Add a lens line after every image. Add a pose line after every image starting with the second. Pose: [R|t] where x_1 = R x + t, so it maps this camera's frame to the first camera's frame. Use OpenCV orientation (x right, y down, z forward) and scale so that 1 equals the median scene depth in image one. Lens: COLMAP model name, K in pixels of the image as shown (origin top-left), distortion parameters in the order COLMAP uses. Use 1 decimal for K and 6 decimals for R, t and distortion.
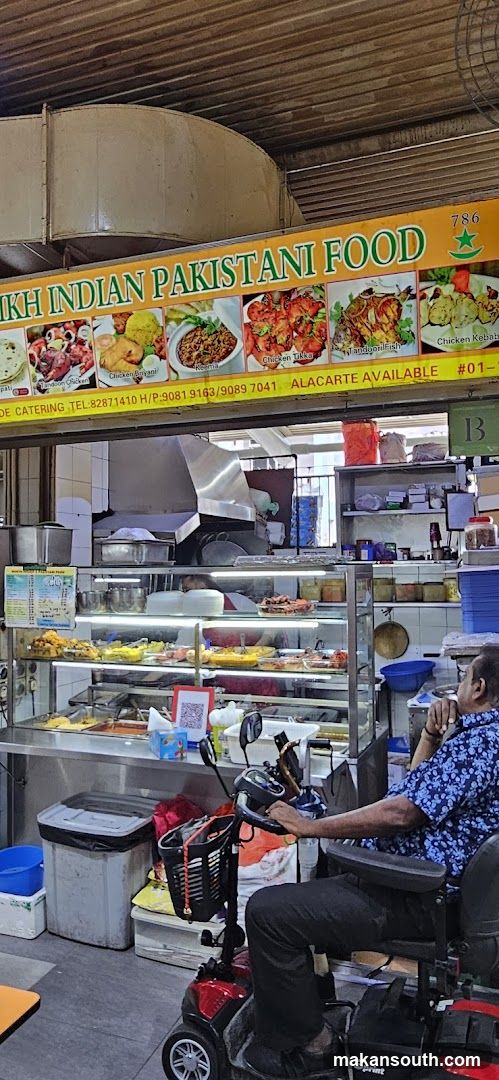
lens RADIAL K [[710.8, 0, 248.9], [0, 710.8, 543.1], [0, 0, 1]] dist [0.002759, -0.000258]
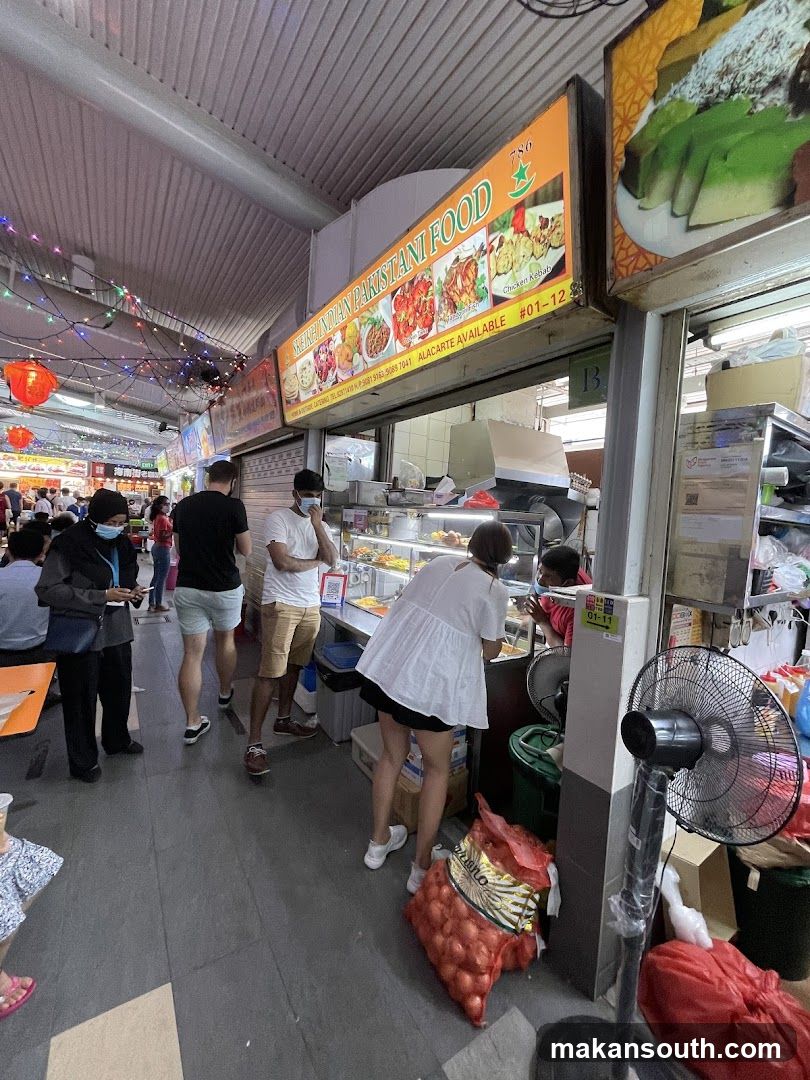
lens RADIAL K [[440.8, 0, 406.6], [0, 440.8, 533.0], [0, 0, 1]] dist [-0.001472, 0.000057]
pose [[0.806487, 0.080925, -0.585688, 0.536687], [-0.051992, 0.996458, 0.066089, 0.030802], [0.588962, -0.022849, 0.807838, 0.381168]]
